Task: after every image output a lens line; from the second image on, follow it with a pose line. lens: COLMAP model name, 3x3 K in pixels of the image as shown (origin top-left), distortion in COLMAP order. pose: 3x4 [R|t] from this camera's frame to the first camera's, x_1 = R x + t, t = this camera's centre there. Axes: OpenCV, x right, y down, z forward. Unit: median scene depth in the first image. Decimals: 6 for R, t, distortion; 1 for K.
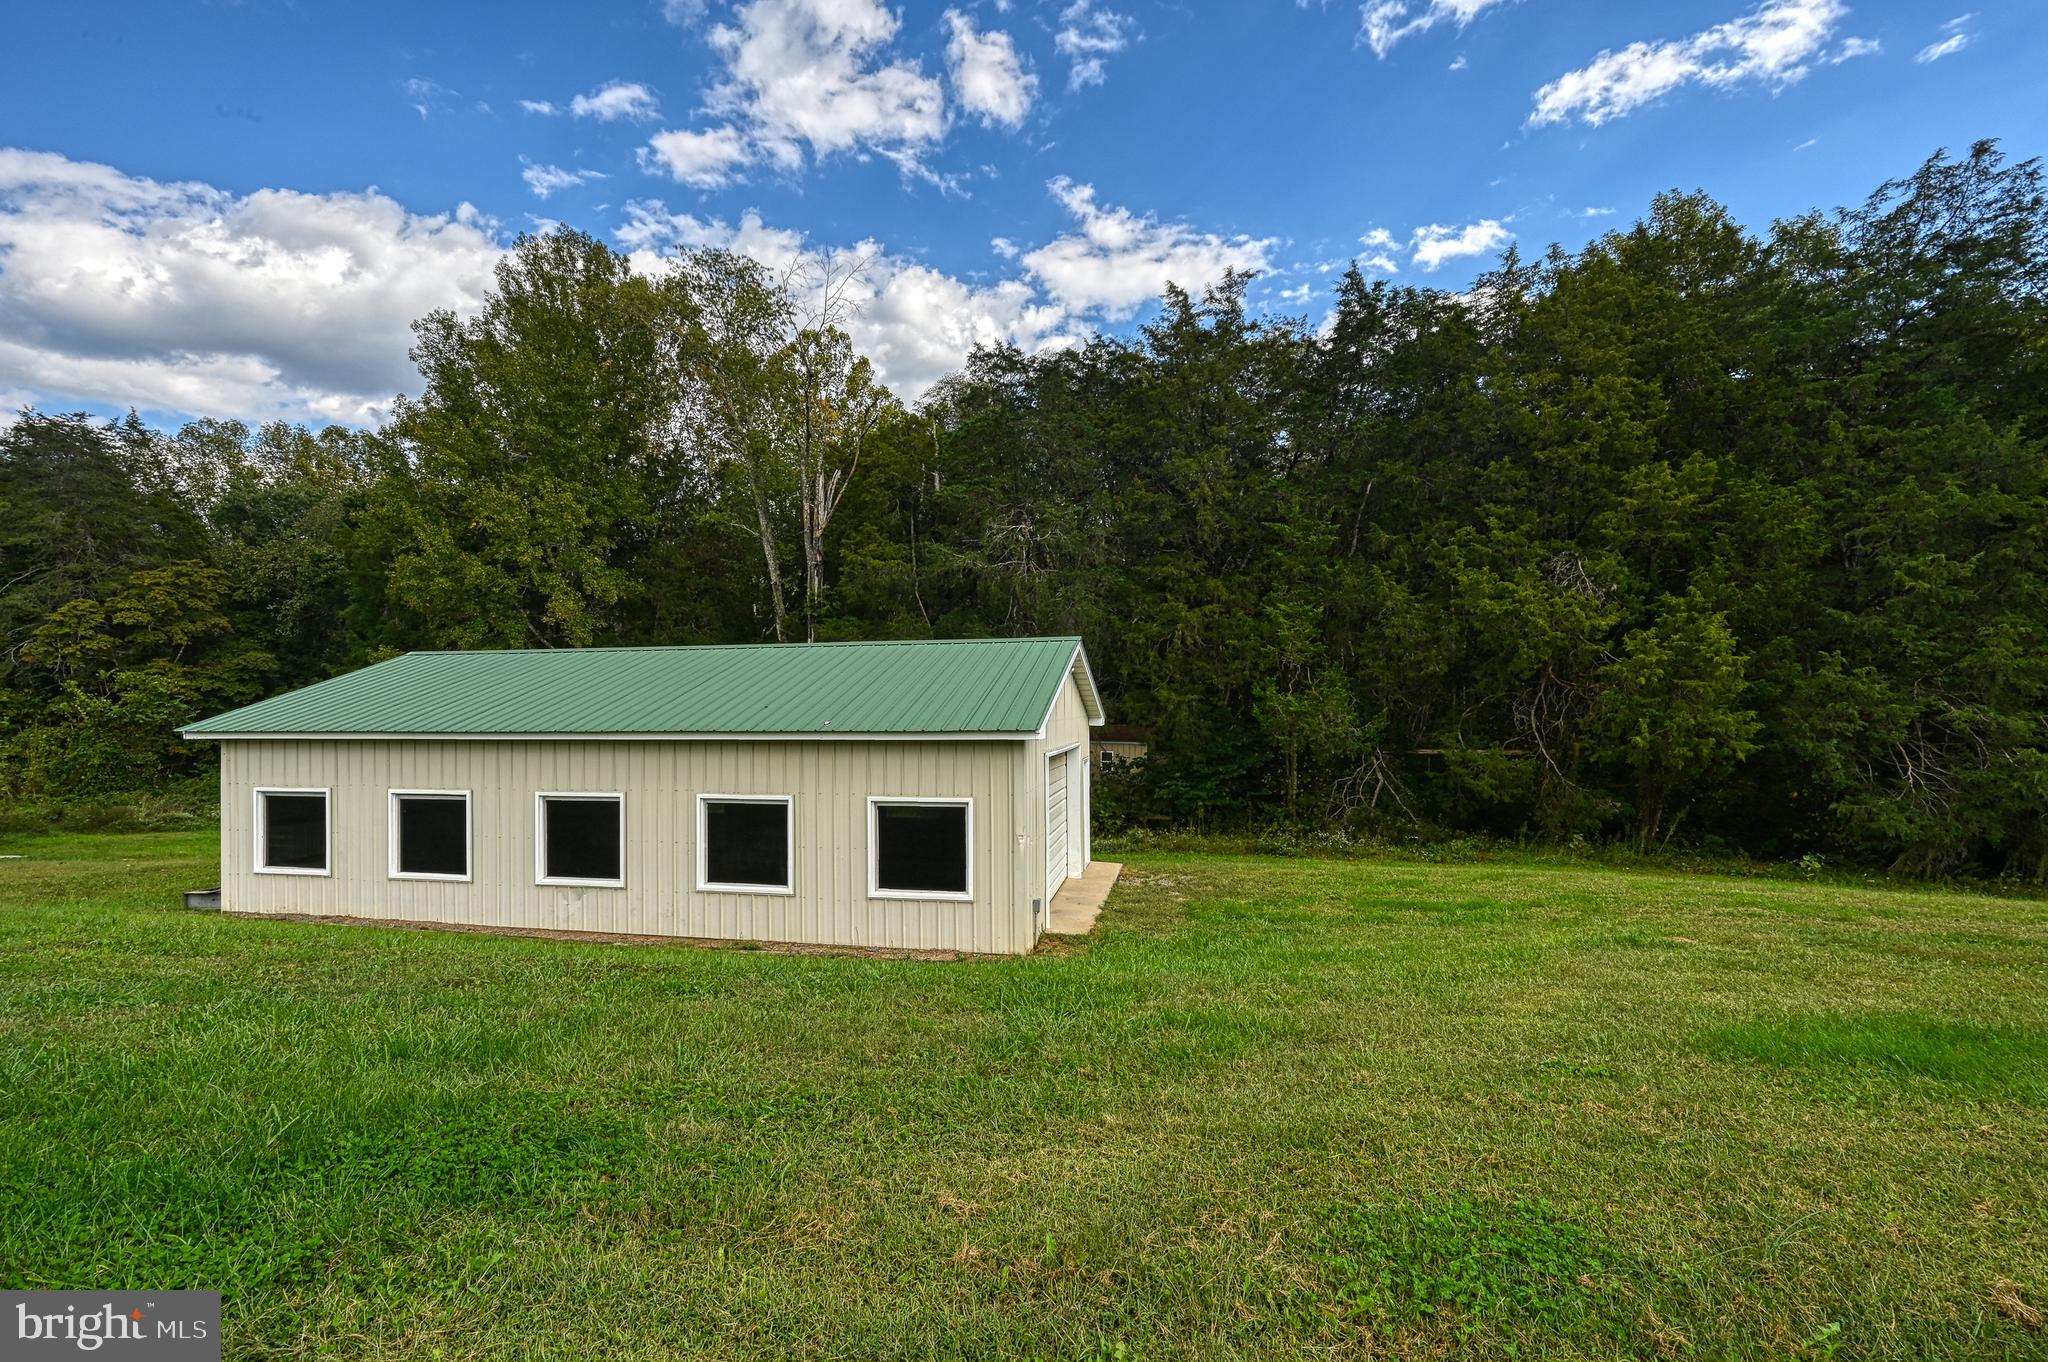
lens RADIAL K [[857.2, 0, 983.6], [0, 857.2, 716.3], [0, 0, 1]] dist [0.014799, -0.010237]
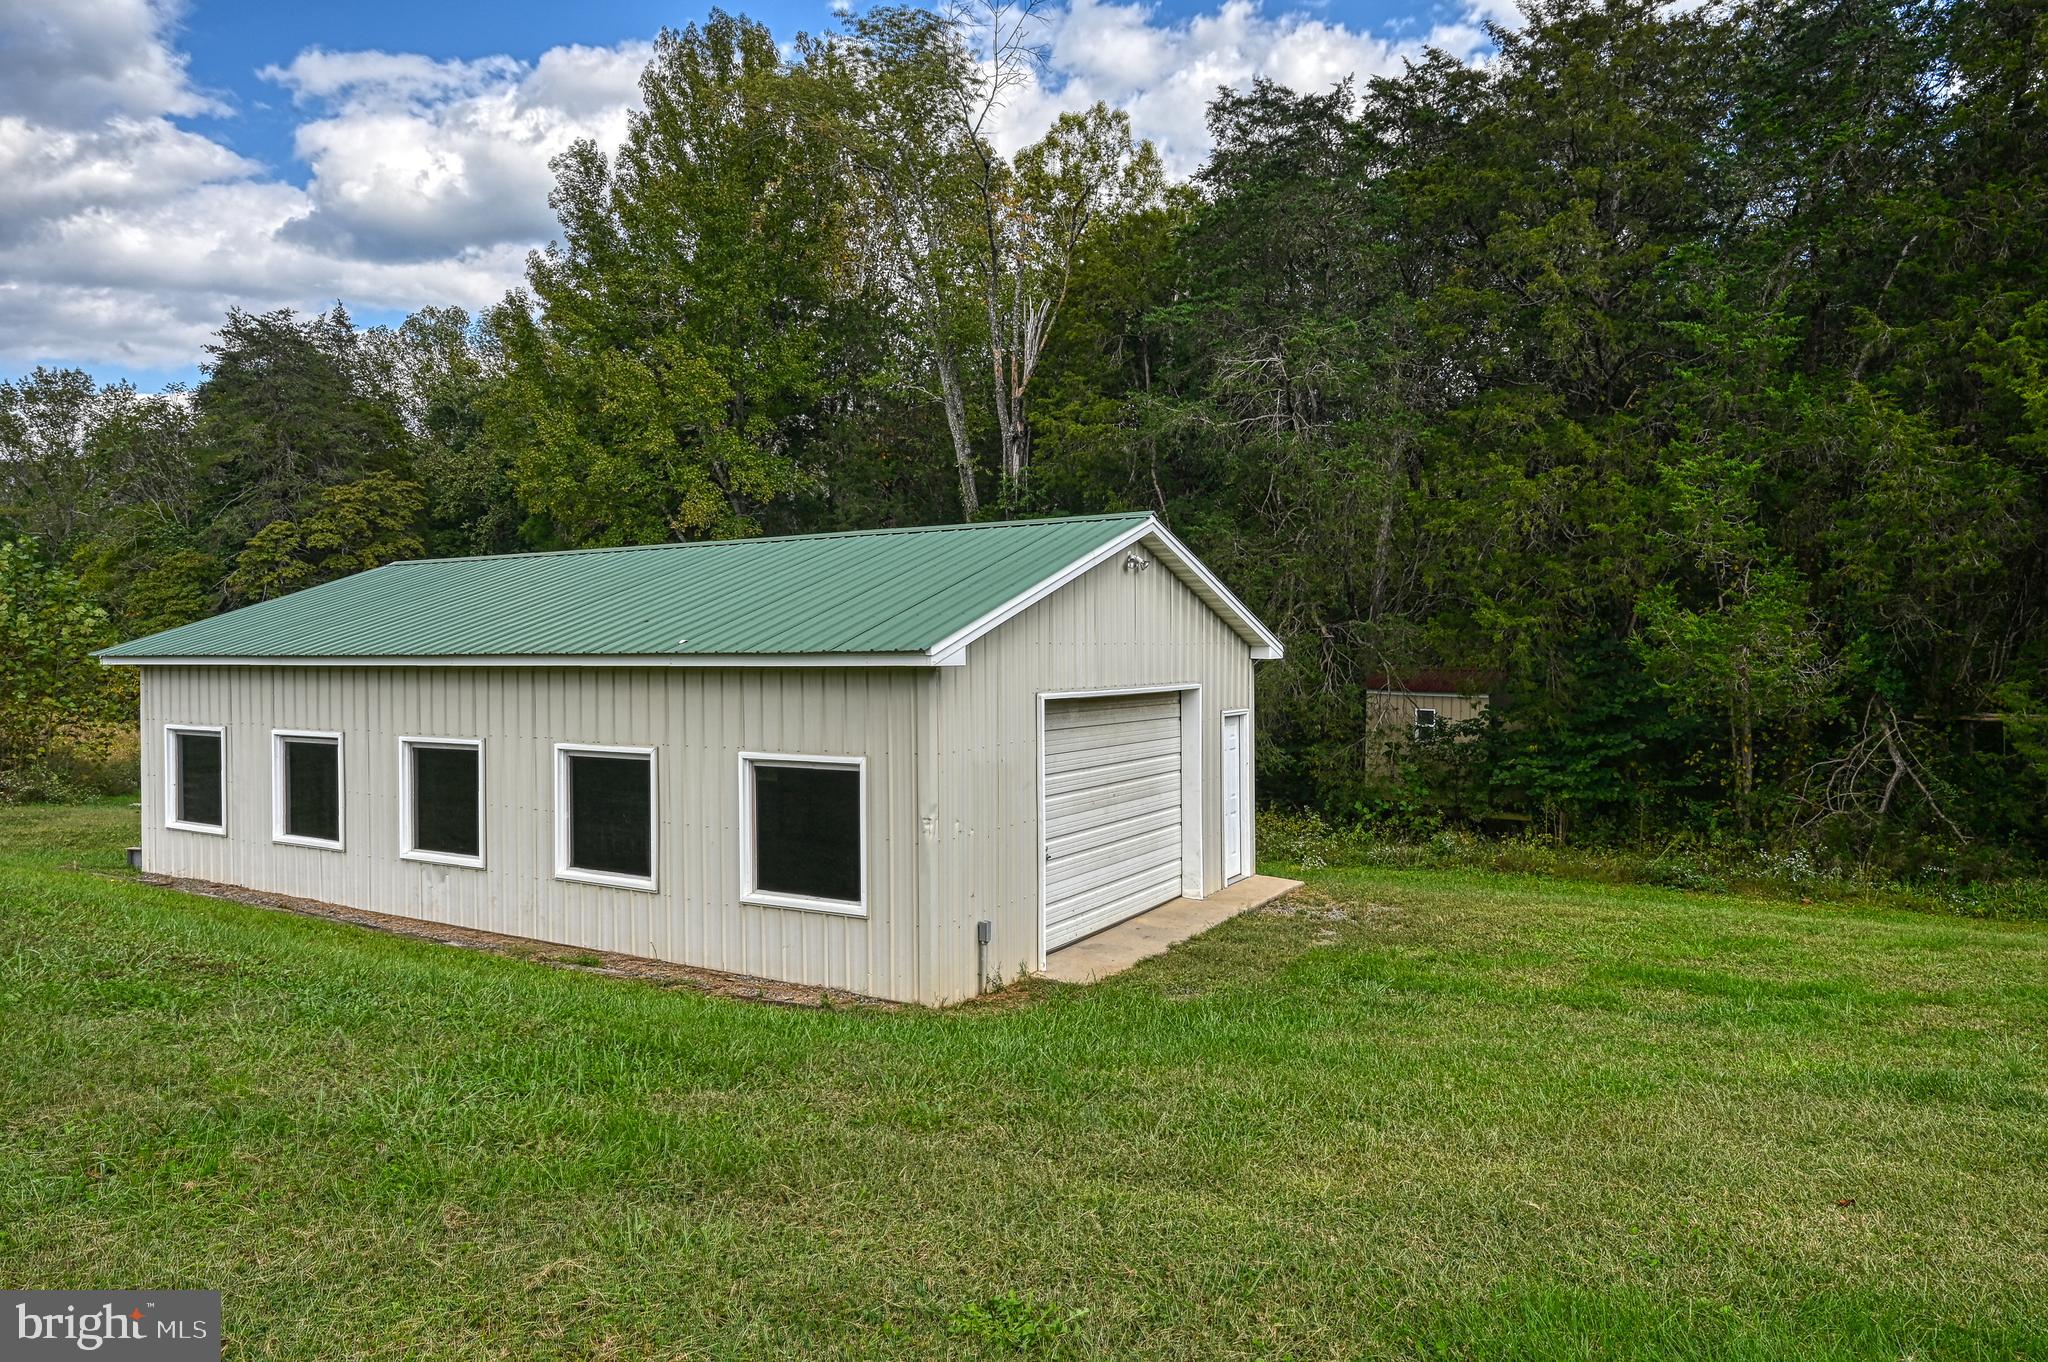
lens RADIAL K [[1220.5, 0, 1024.0], [0, 1220.5, 671.5], [0, 0, 1]] dist [0.003567, 0.000652]
pose [[0.956037, 0.008504, -0.293122, 0.135331], [-0.006245, 0.999943, 0.008642, 0.008165], [0.293179, -0.006431, 0.956036, 0.058498]]
